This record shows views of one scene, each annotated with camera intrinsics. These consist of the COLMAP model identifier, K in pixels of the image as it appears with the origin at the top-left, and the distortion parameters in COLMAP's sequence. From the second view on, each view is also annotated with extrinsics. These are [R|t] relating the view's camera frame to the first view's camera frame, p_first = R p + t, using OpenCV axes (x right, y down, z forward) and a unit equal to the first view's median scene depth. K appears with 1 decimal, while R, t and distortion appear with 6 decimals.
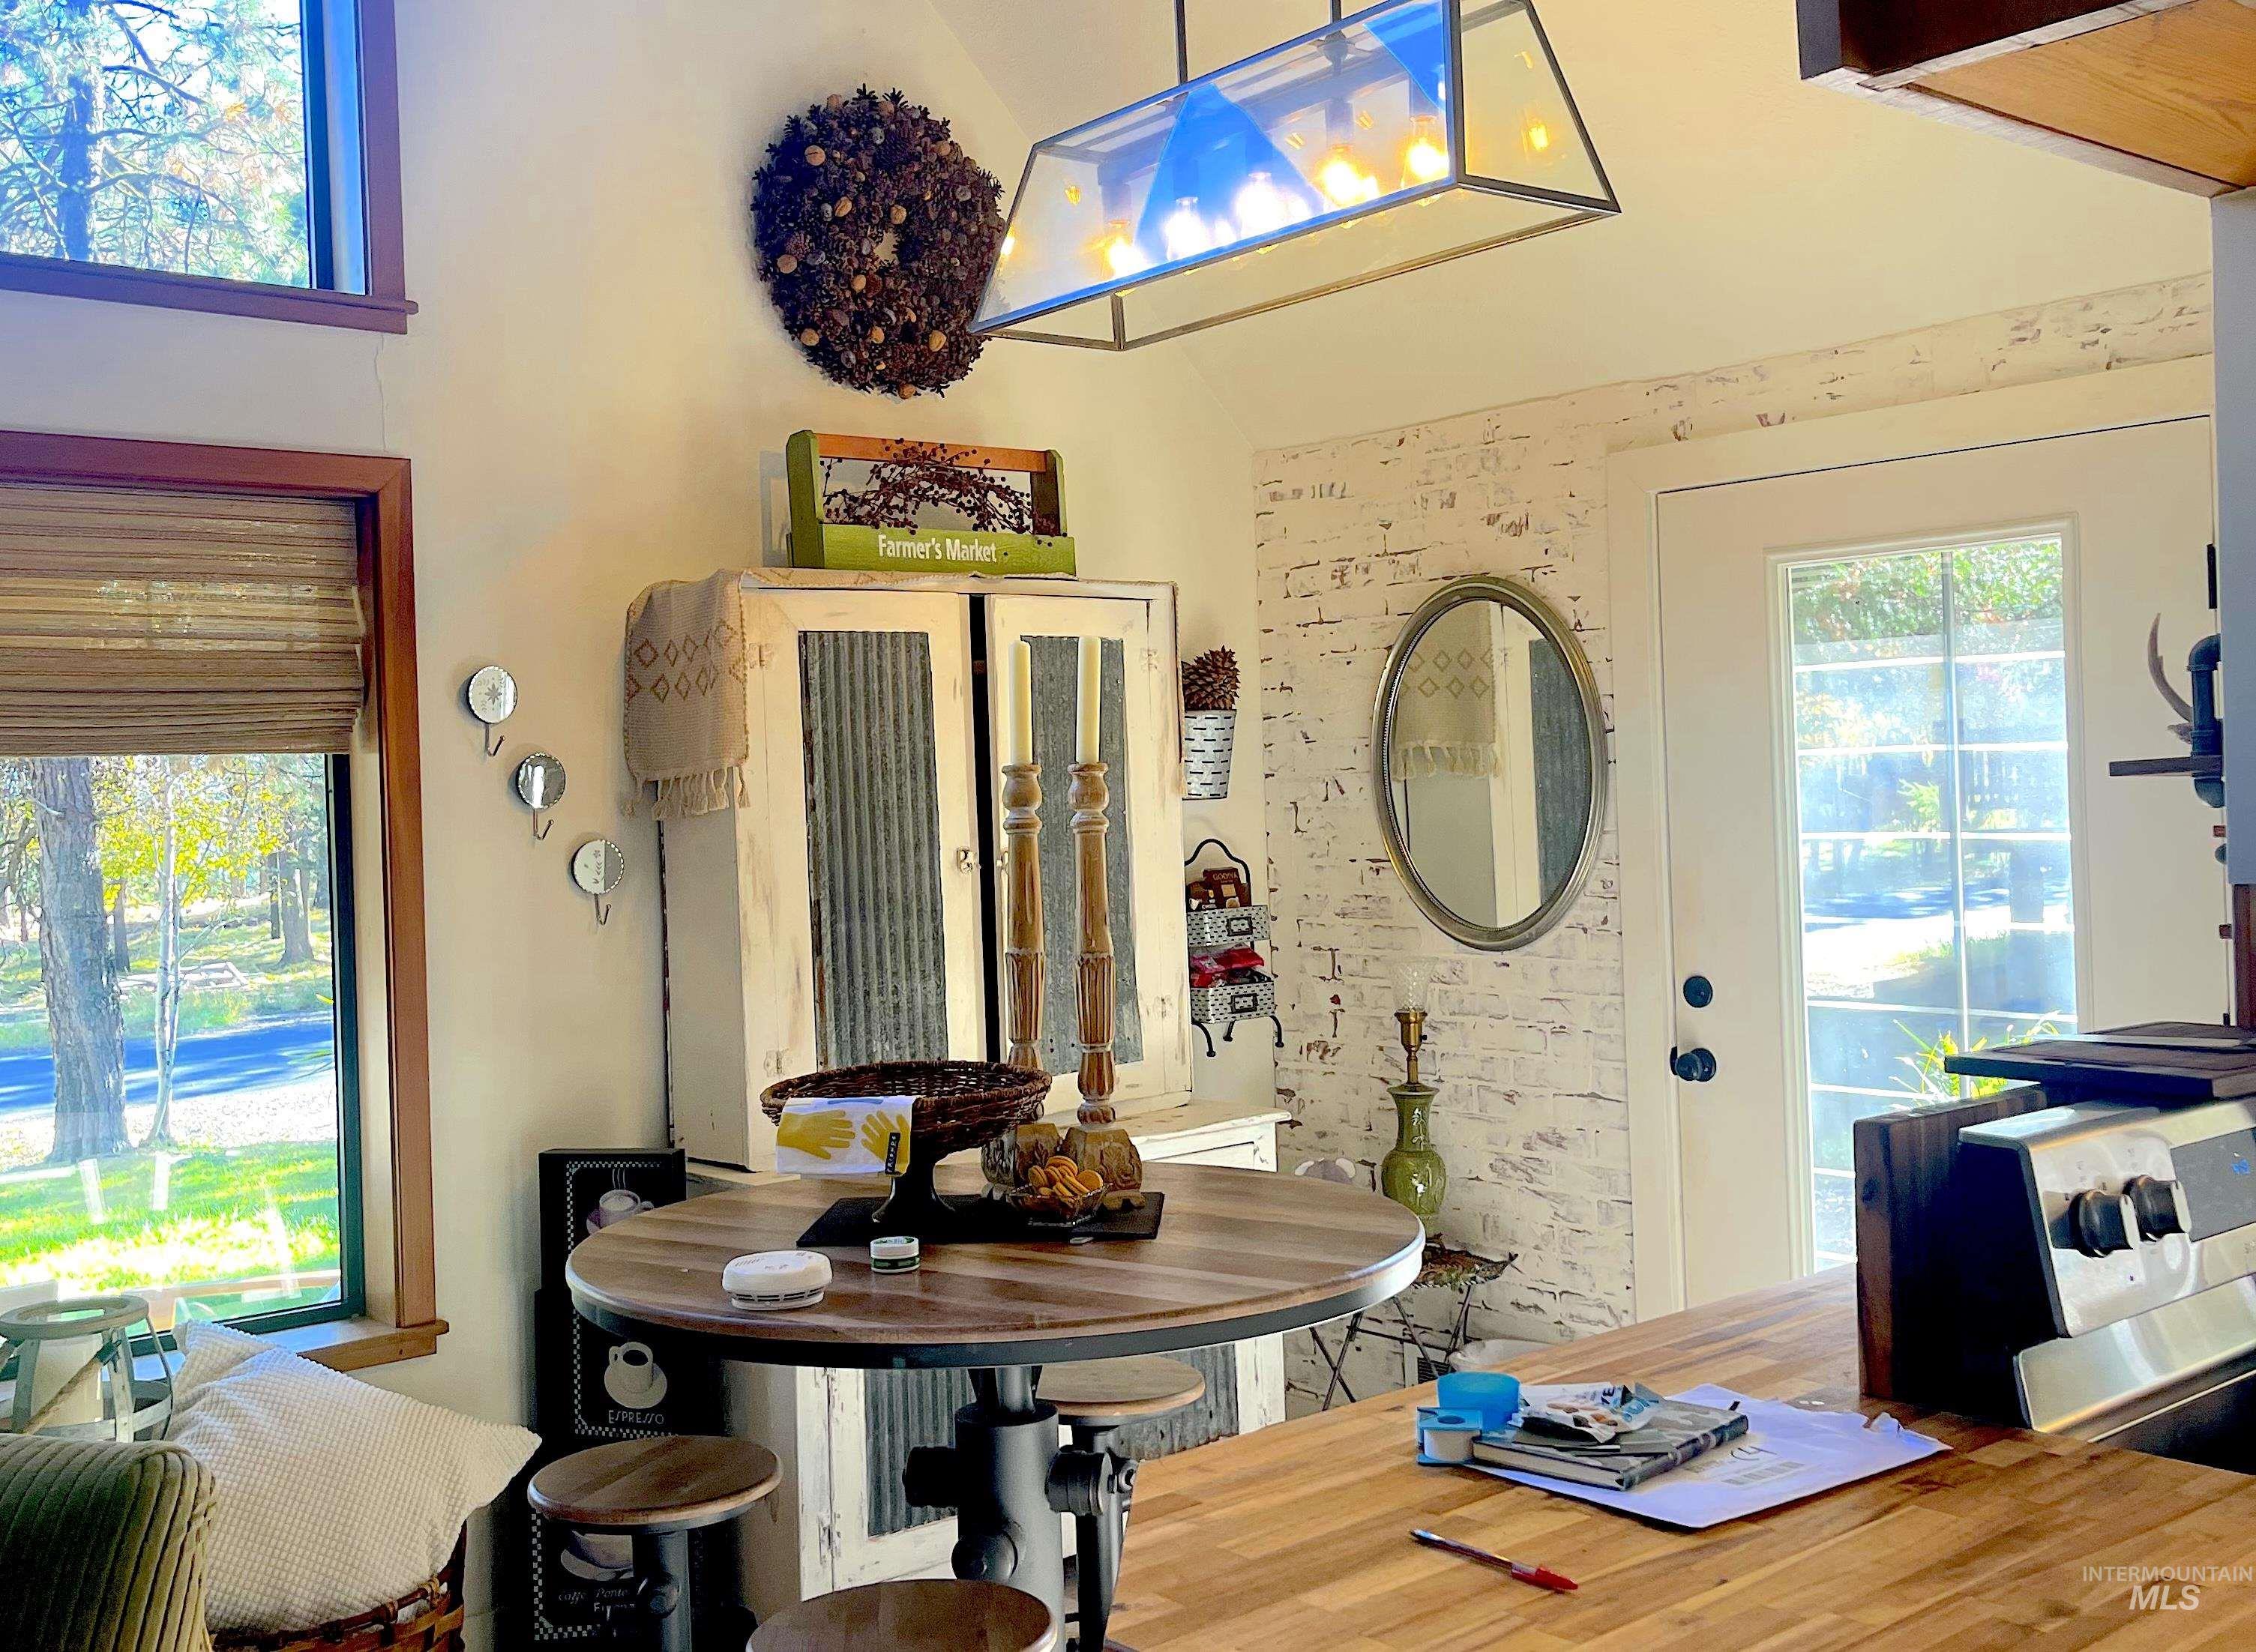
lens RADIAL K [[2277.7, 0, 1113.7], [0, 2277.7, 788.9], [0, 0, 1]] dist [0.040845, 0.000000]
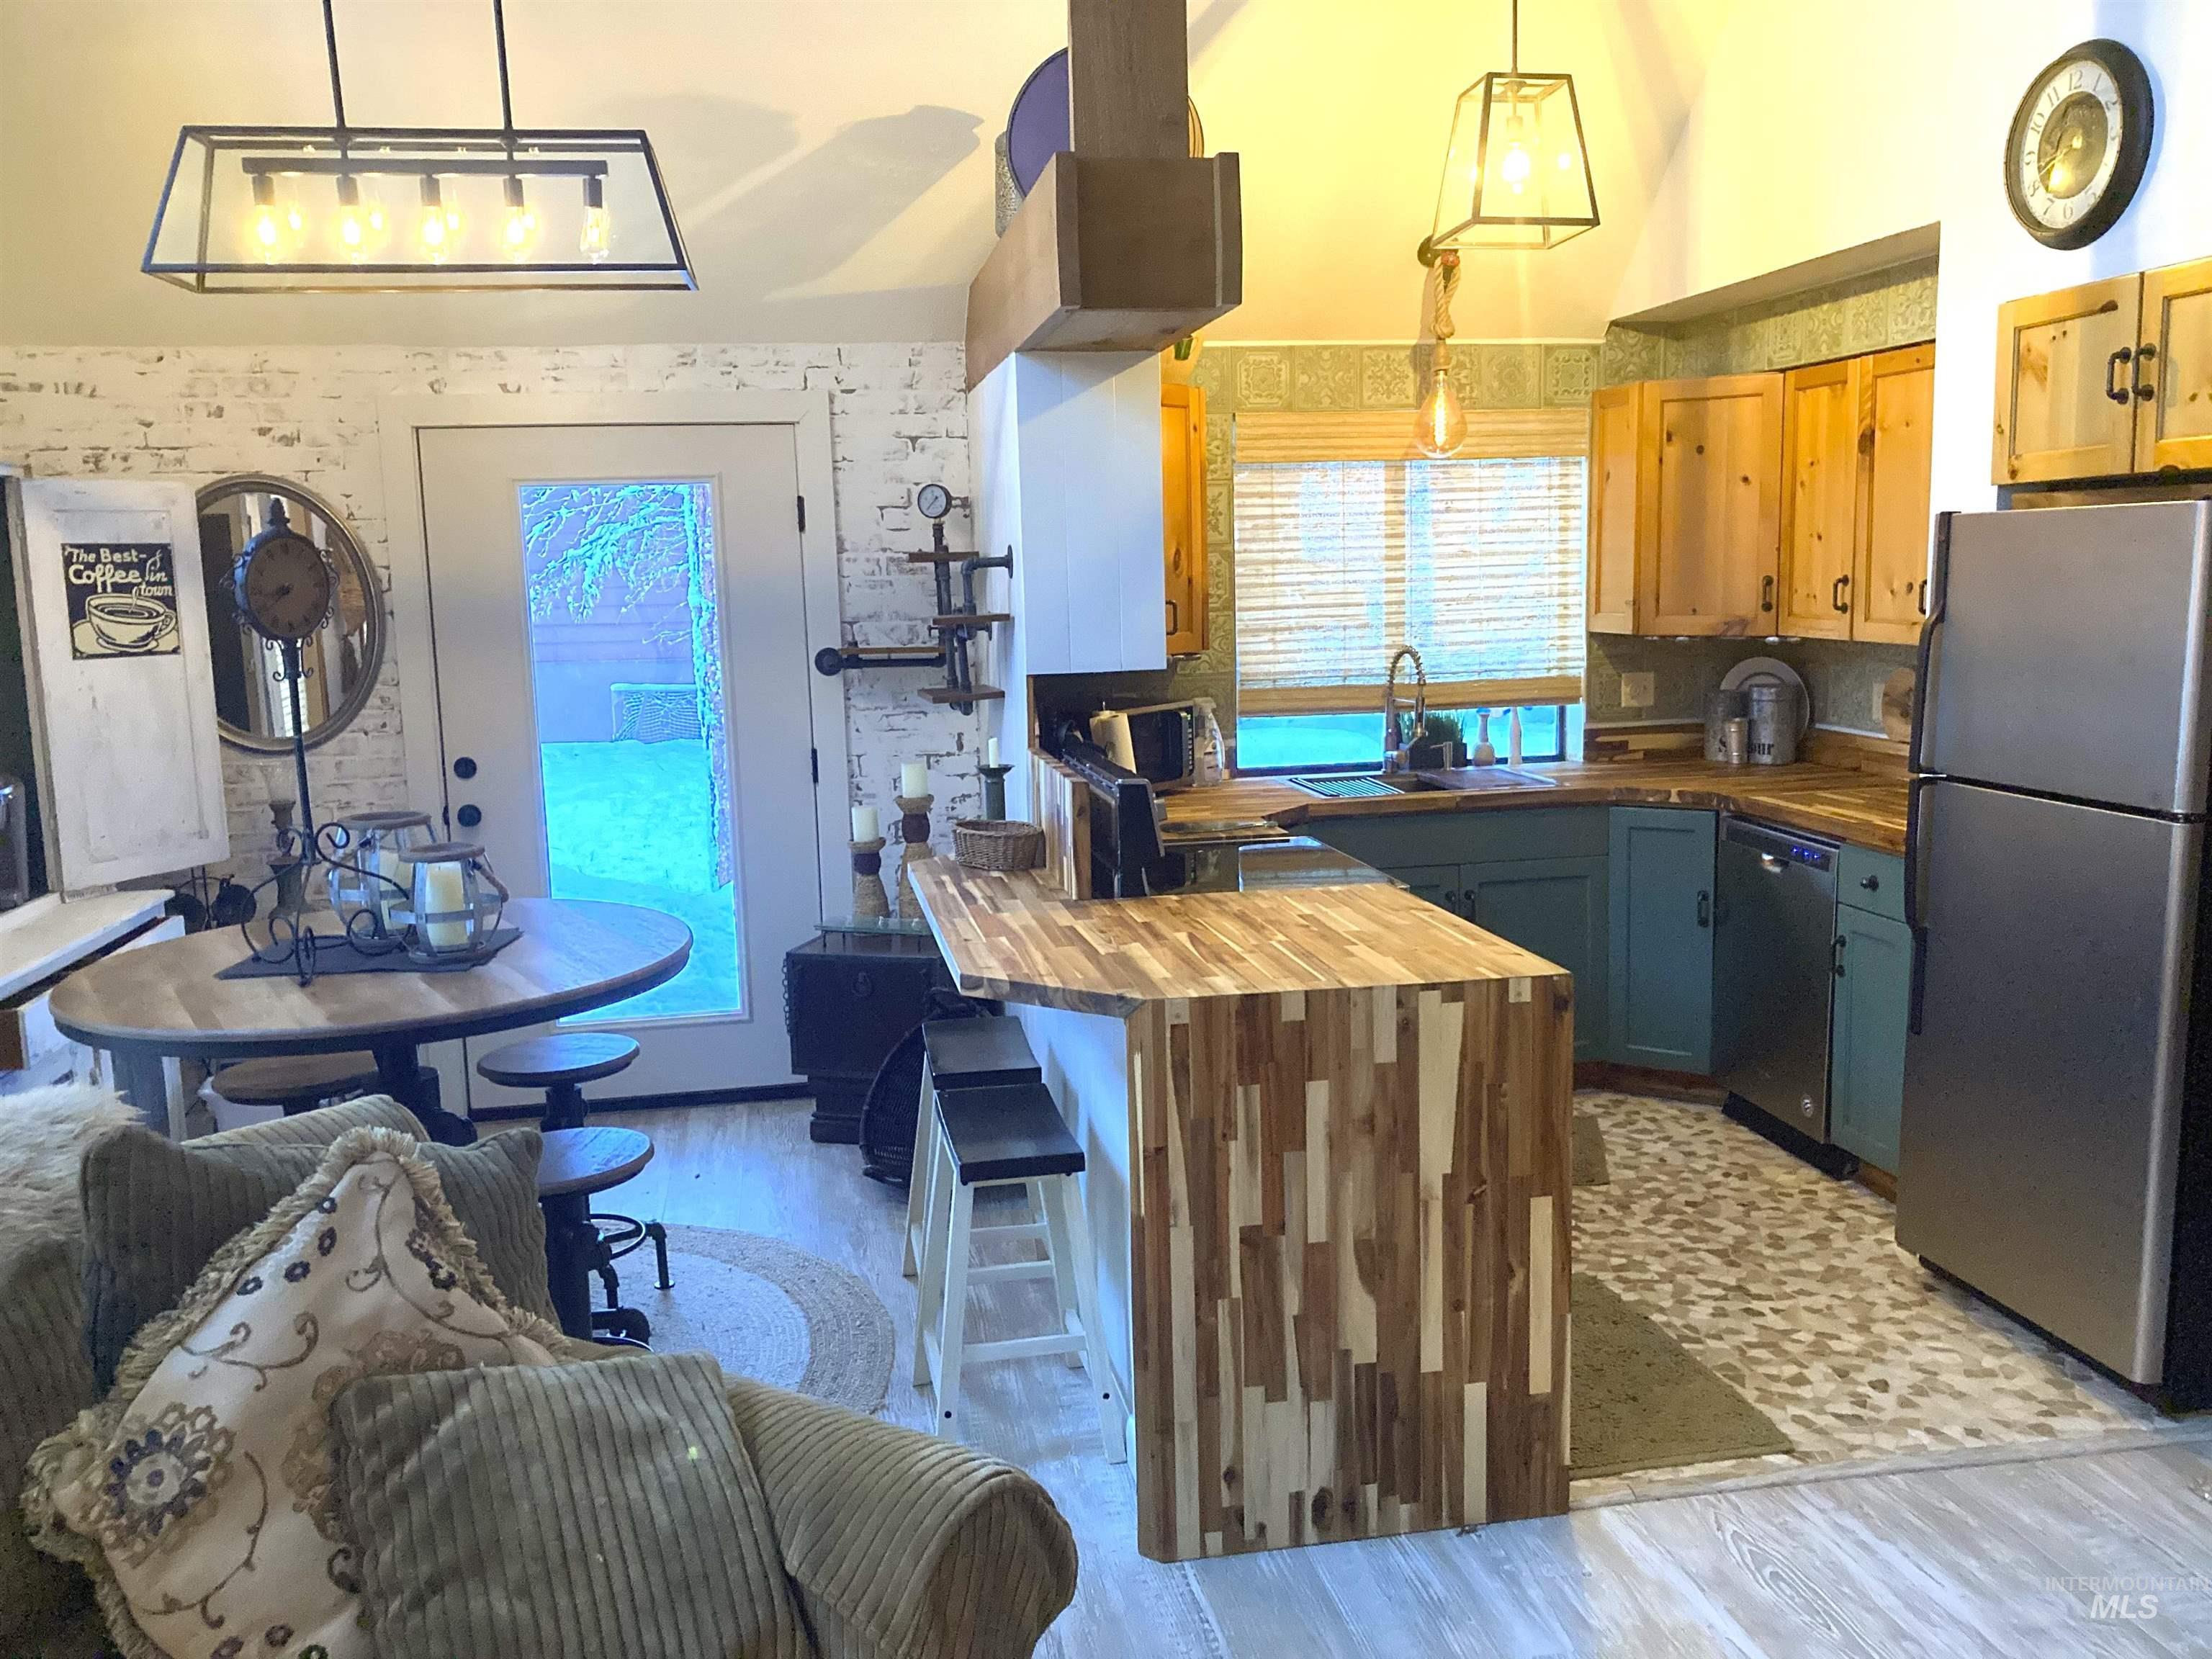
lens RADIAL K [[1808.9, 0, 1094.3], [0, 1808.9, 819.3], [0, 0, 1]] dist [0.005894, -0.001380]
pose [[0.514445, -0.104687, 0.851110, -0.570213], [0.010806, 0.993233, 0.115637, -0.011273], [-0.857456, -0.050292, 0.512094, 0.034755]]
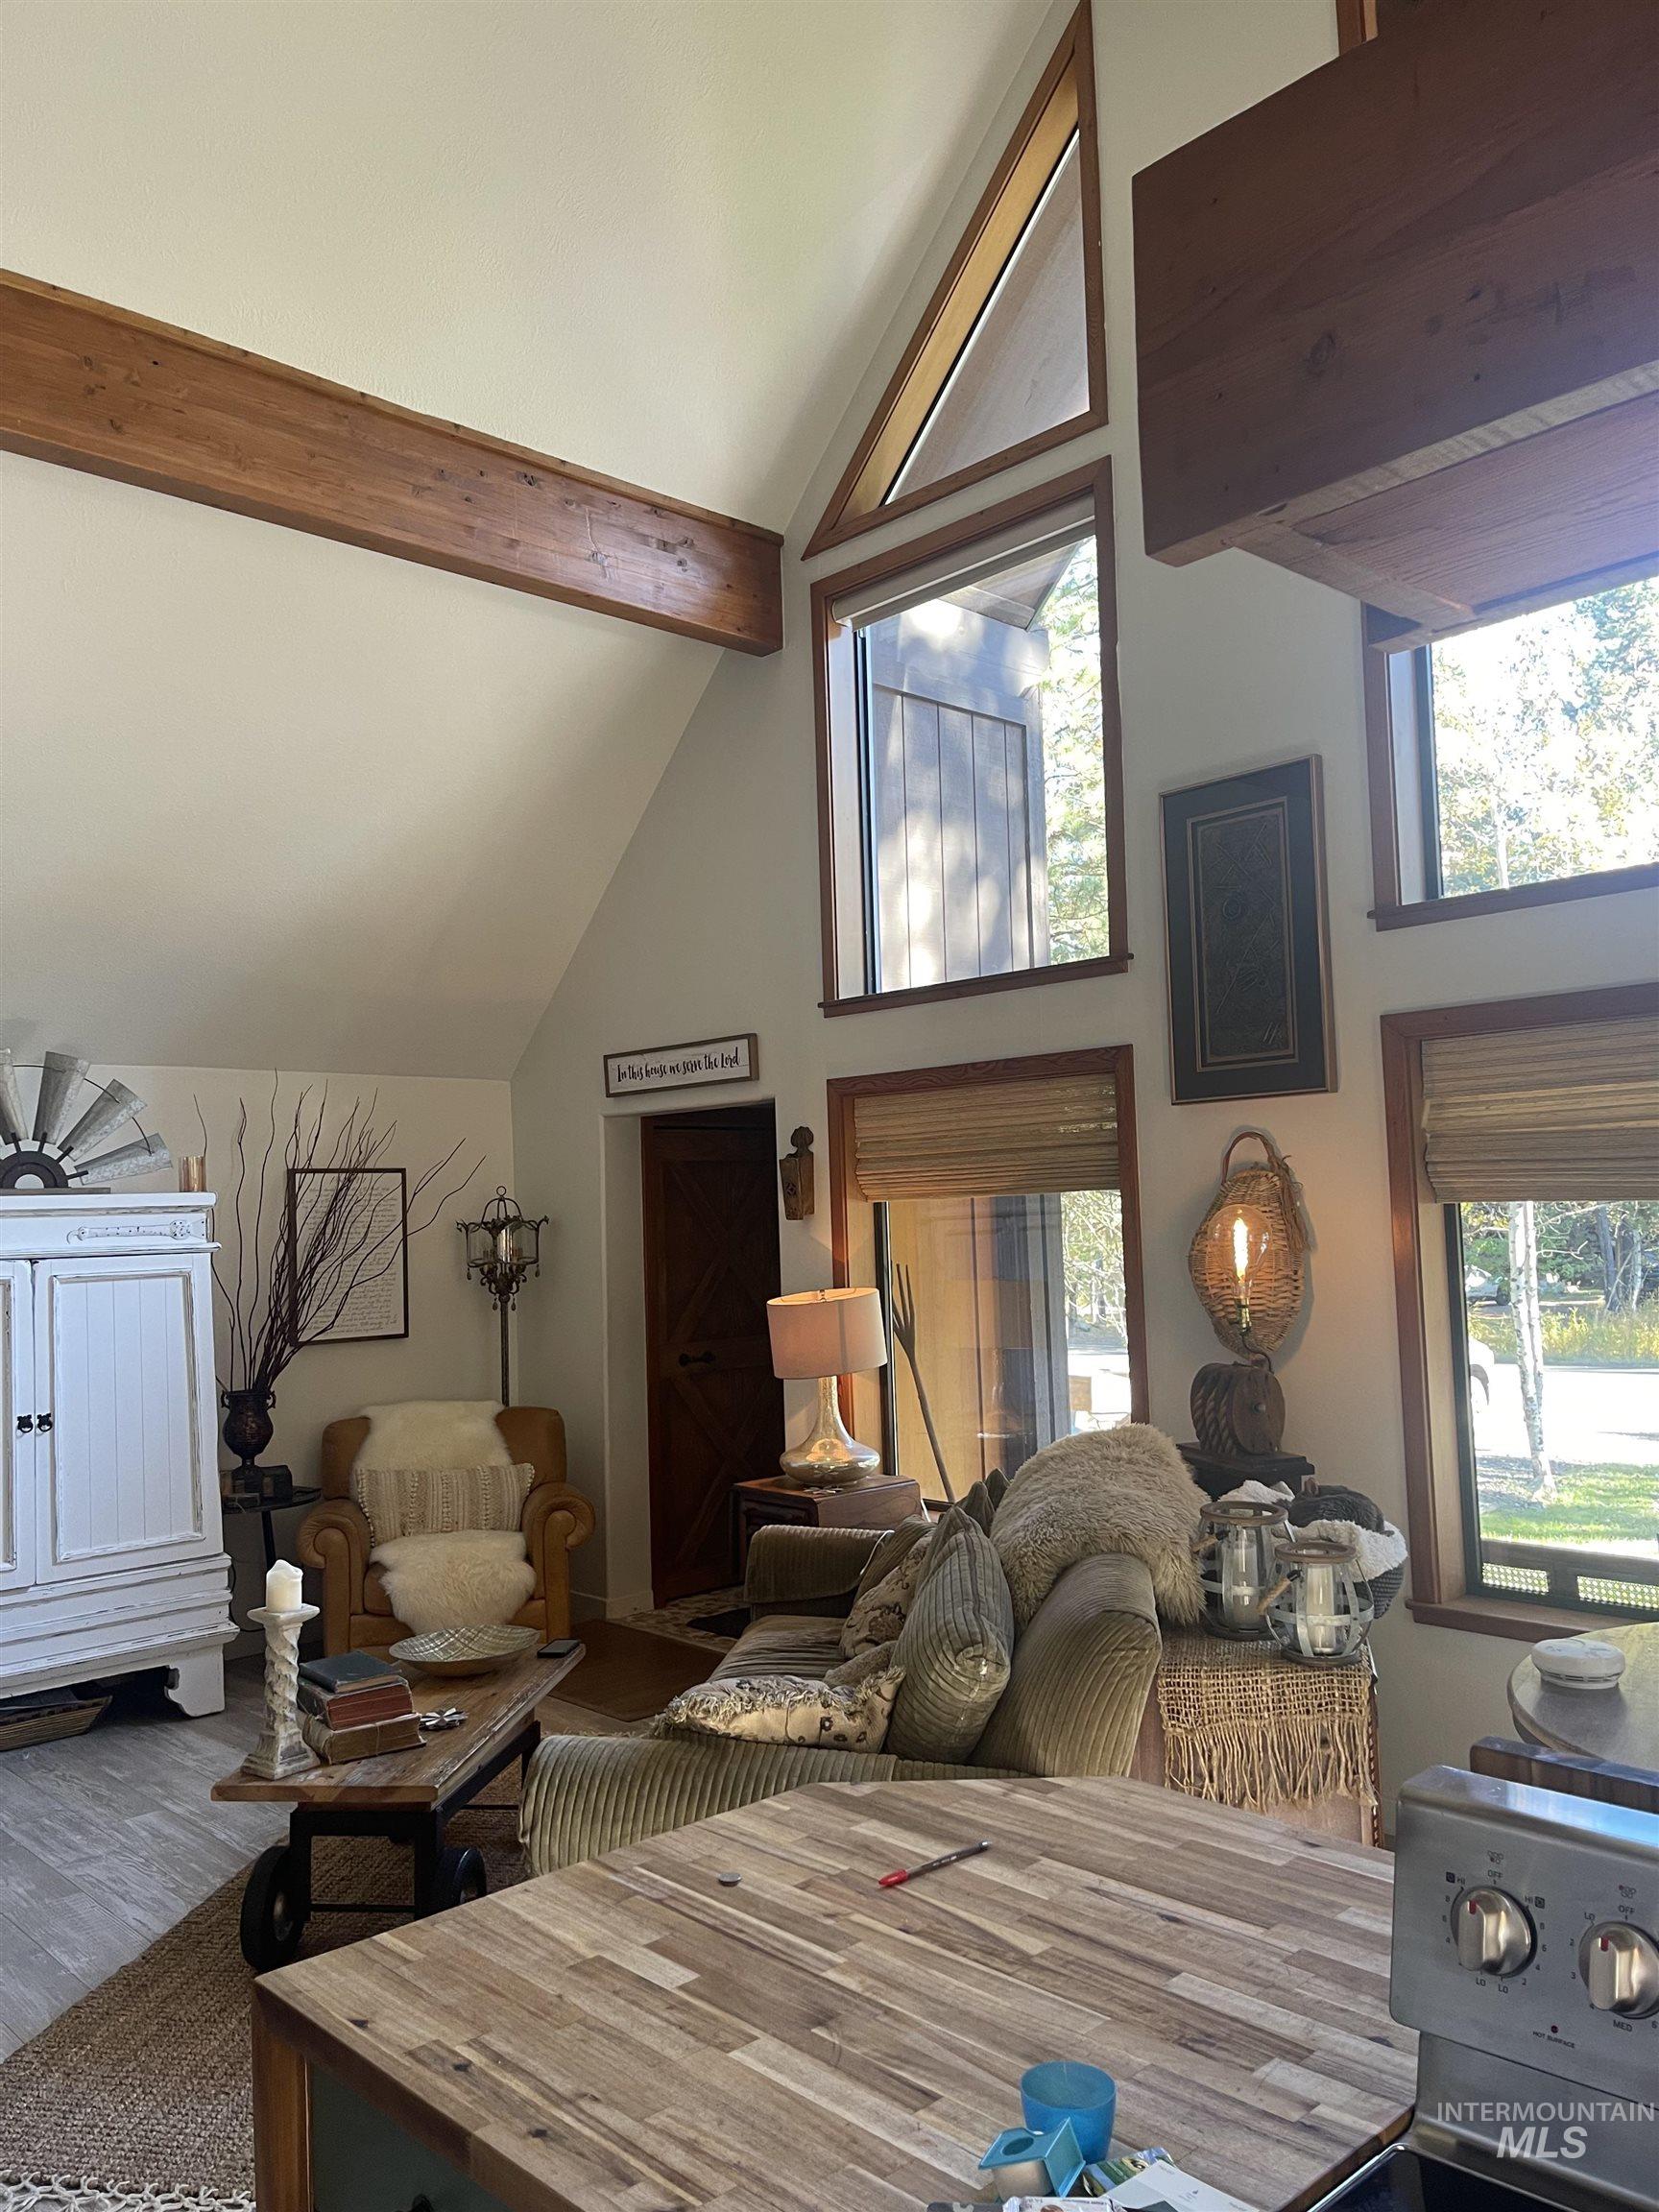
lens RADIAL K [[1666.9, 0, 812.3], [0, 1666.9, 1123.0], [0, 0, 1]] dist [0.053145, -0.055692]
pose [[0.038496, -0.025635, -0.998930, 0.485029], [0.029063, 0.999277, -0.024524, -0.045674], [0.998836, -0.028088, 0.039213, 0.342478]]
